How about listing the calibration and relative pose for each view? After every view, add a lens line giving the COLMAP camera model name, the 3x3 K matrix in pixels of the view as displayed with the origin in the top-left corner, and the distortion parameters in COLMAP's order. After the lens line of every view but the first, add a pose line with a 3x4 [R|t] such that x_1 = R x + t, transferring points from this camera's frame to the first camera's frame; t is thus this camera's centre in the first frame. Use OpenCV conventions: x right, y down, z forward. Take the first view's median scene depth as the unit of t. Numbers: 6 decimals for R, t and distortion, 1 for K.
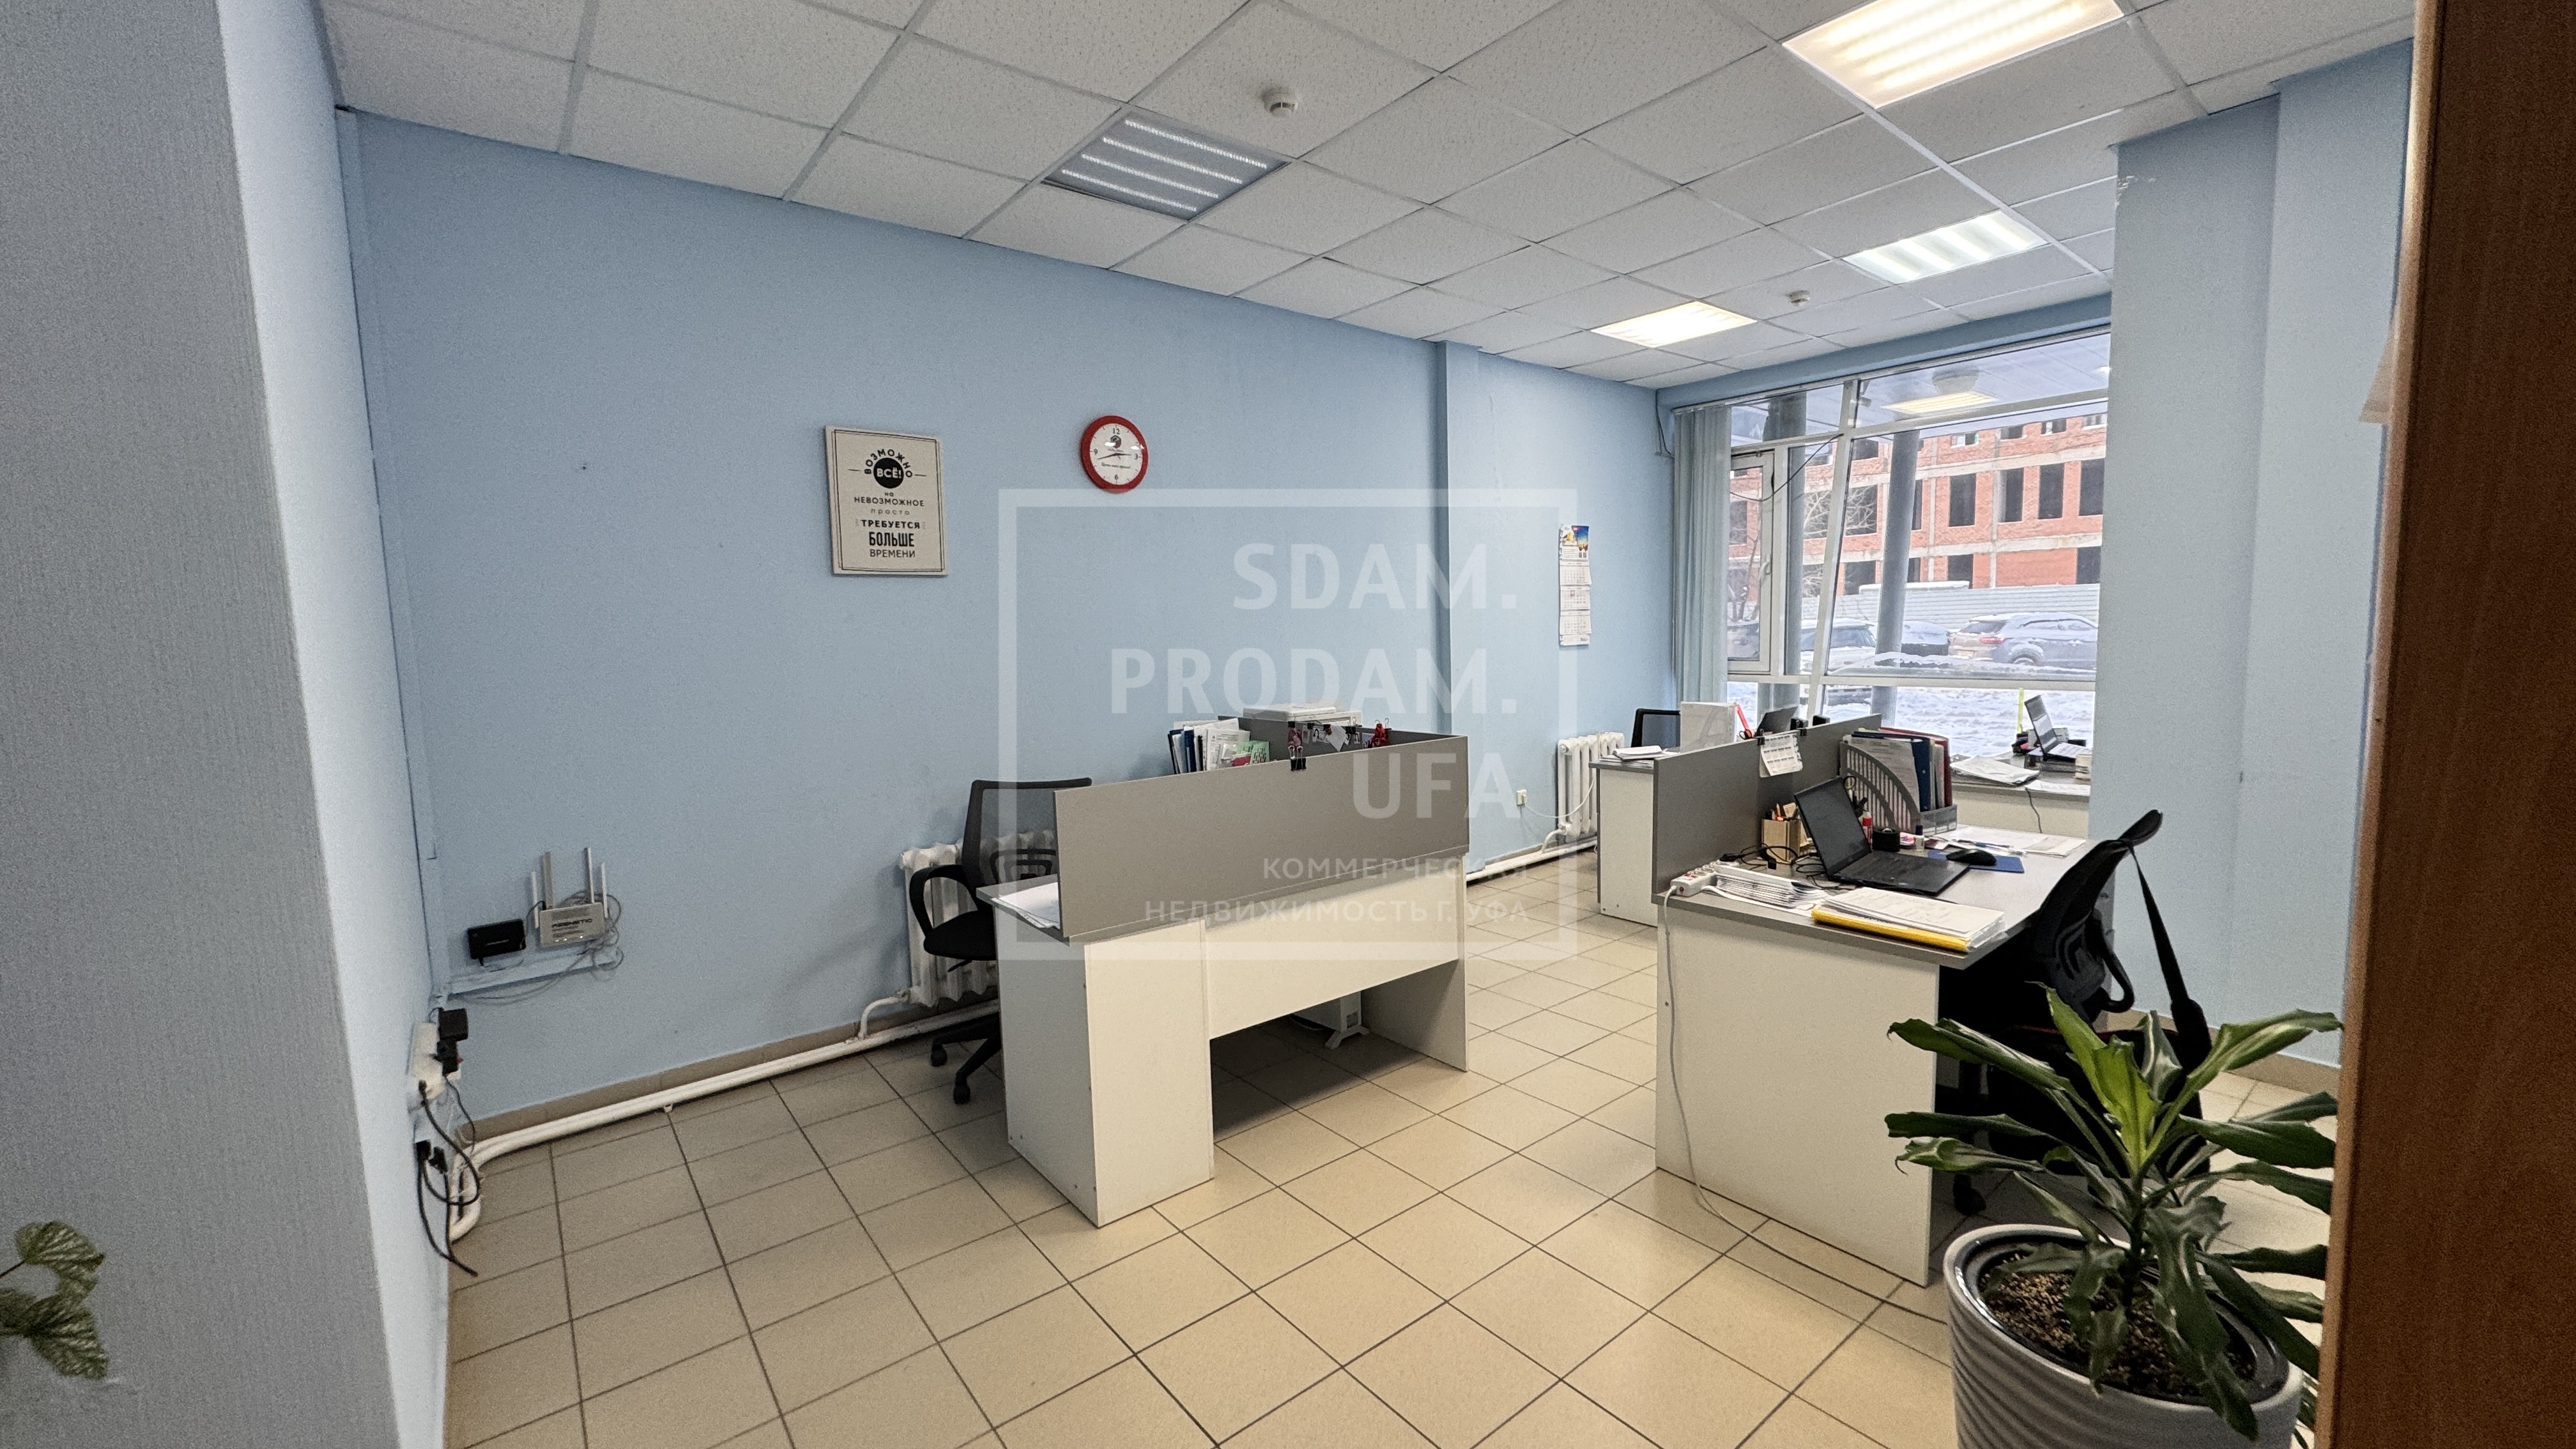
lens RADIAL K [[1014.5, 0, 1285.1], [0, 1014.5, 722.8], [0, 0, 1]] dist [-0.000667, -0.000073]
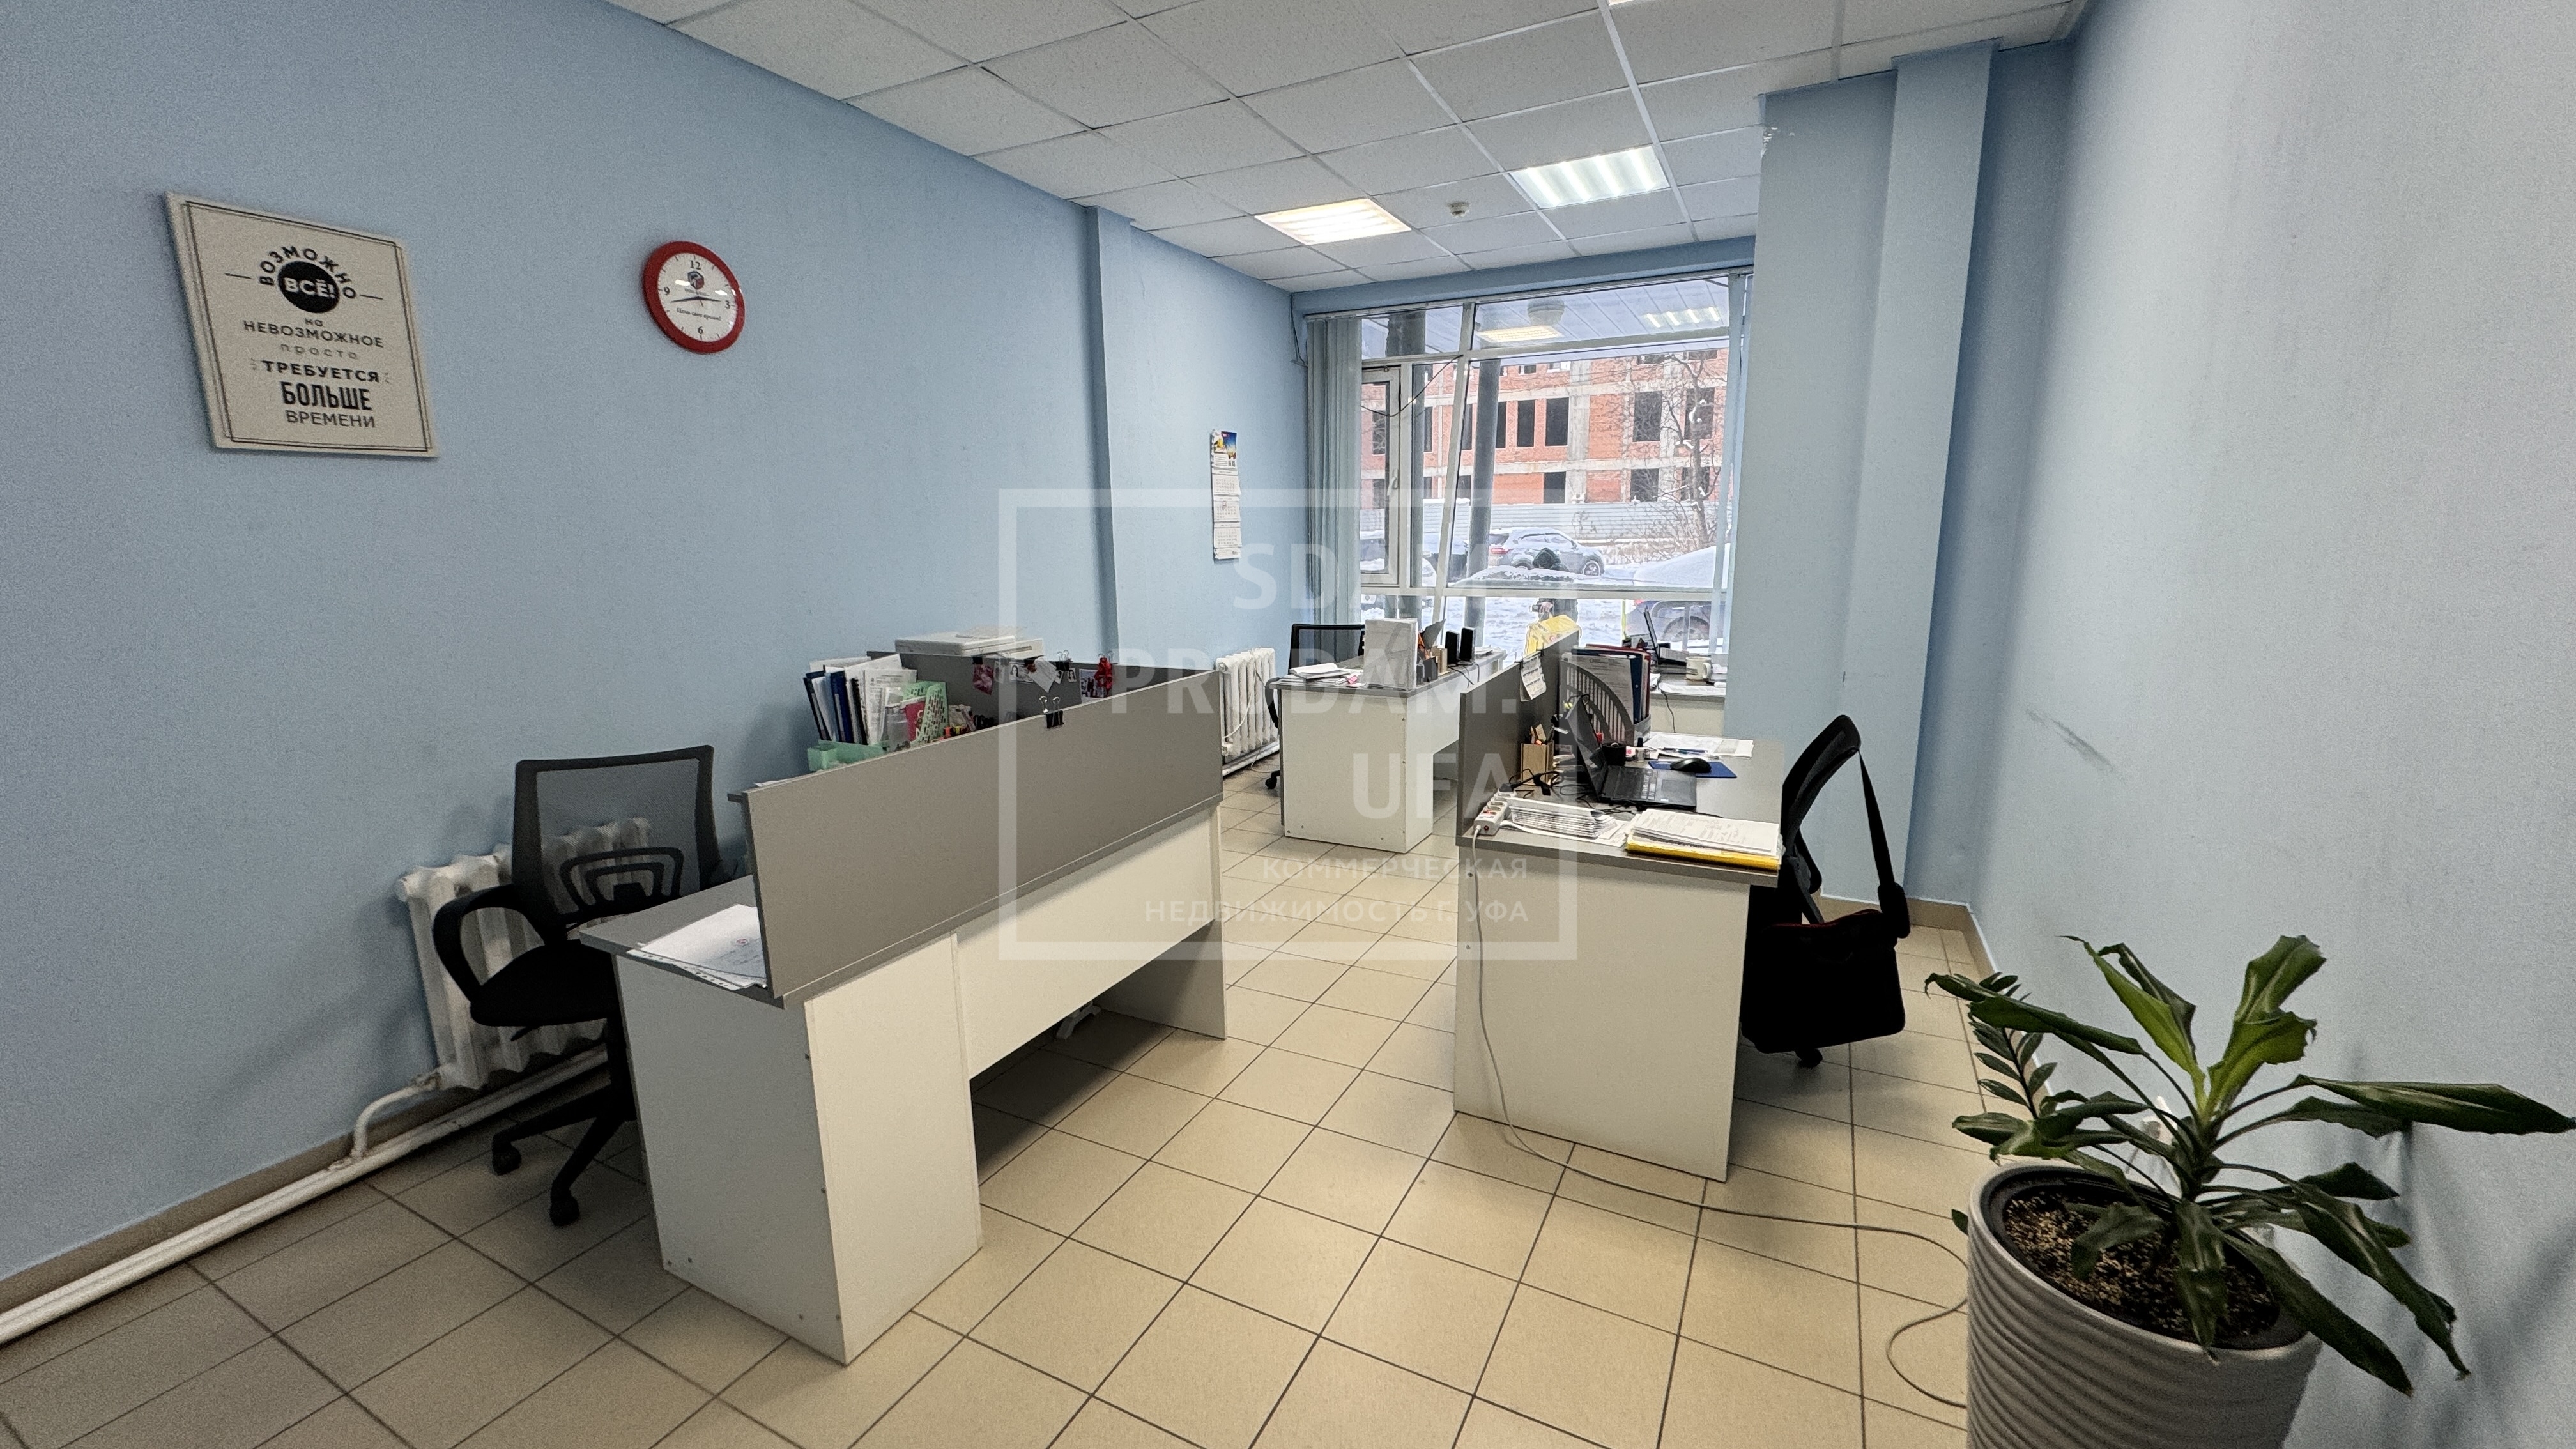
lens RADIAL K [[1014.5, 0, 1285.8], [0, 1014.5, 723.4], [0, 0, 1]] dist [-0.000667, -0.000073]
pose [[0.910856, -0.065523, 0.407490, -0.112348], [0.028645, 0.994973, 0.095959, -0.020821], [-0.411729, -0.075733, 0.908154, 0.159797]]
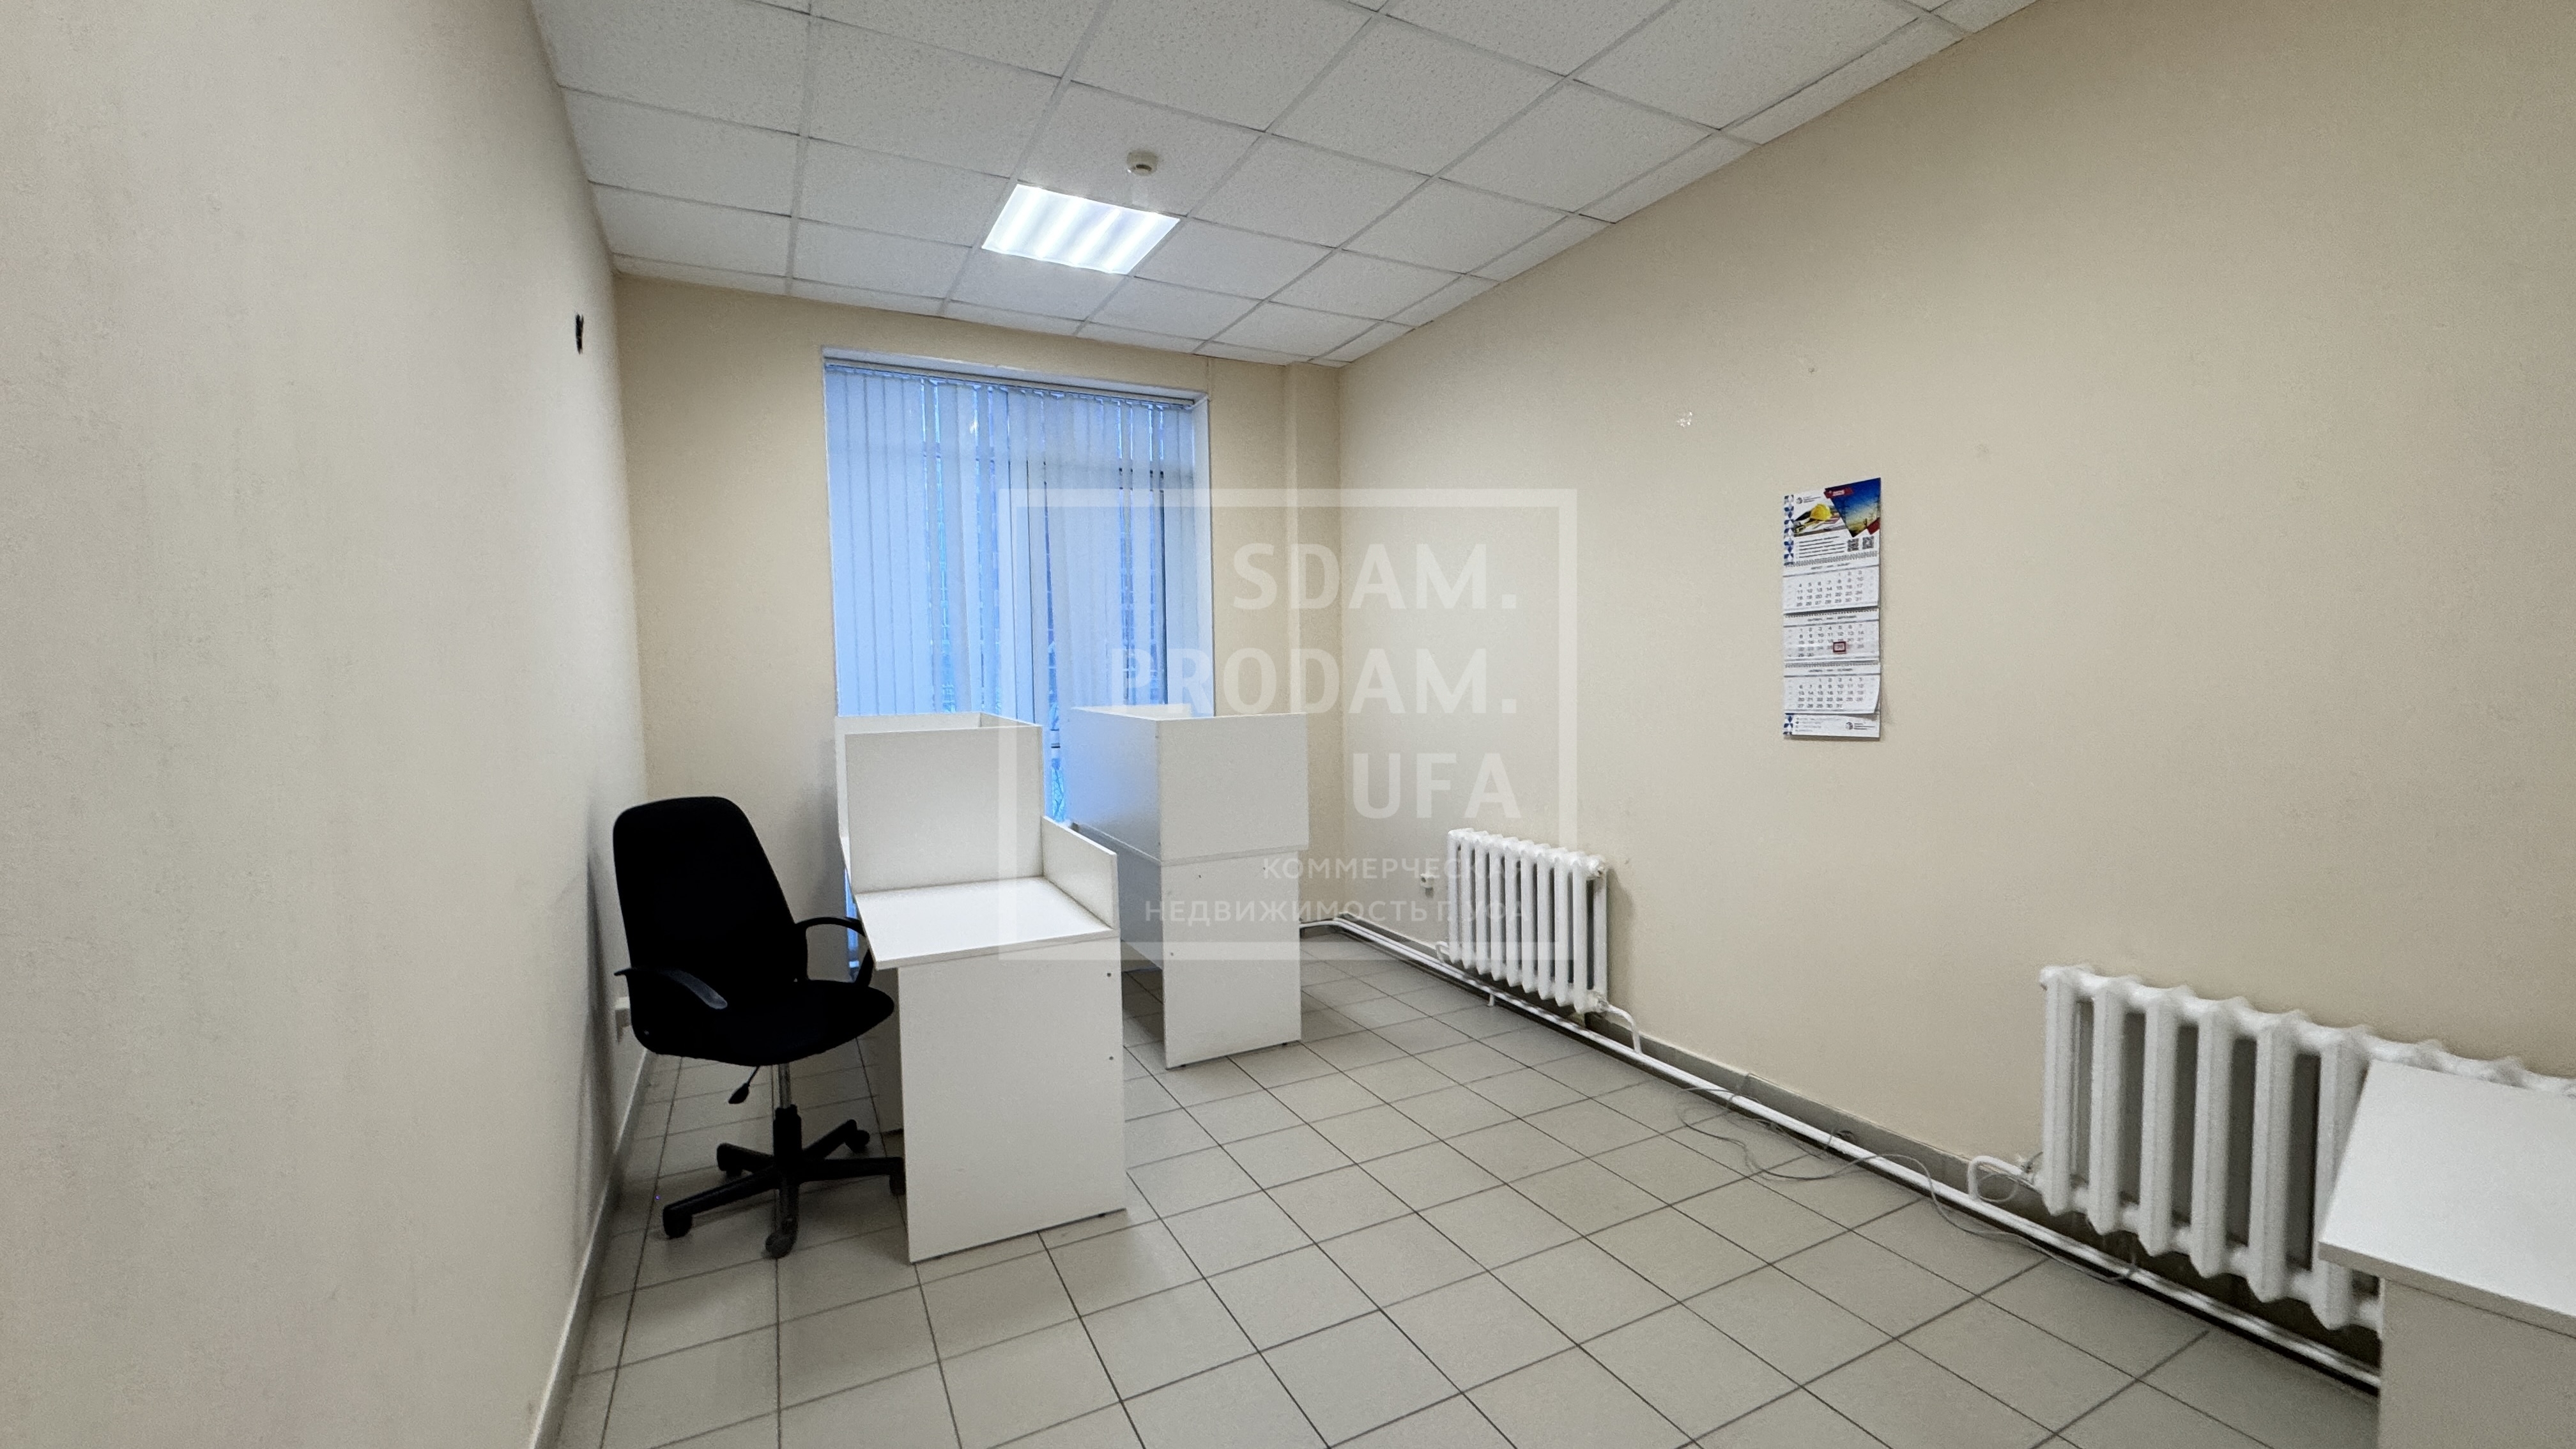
lens RADIAL K [[1014.5, 0, 1283.5], [0, 1014.5, 723.1], [0, 0, 1]] dist [-0.000667, -0.000073]
pose [[-0.188698, 0.086115, -0.978252, 1.362642], [-0.074136, 0.992056, 0.101630, -0.193529], [0.979233, 0.091701, -0.180815, 1.429761]]
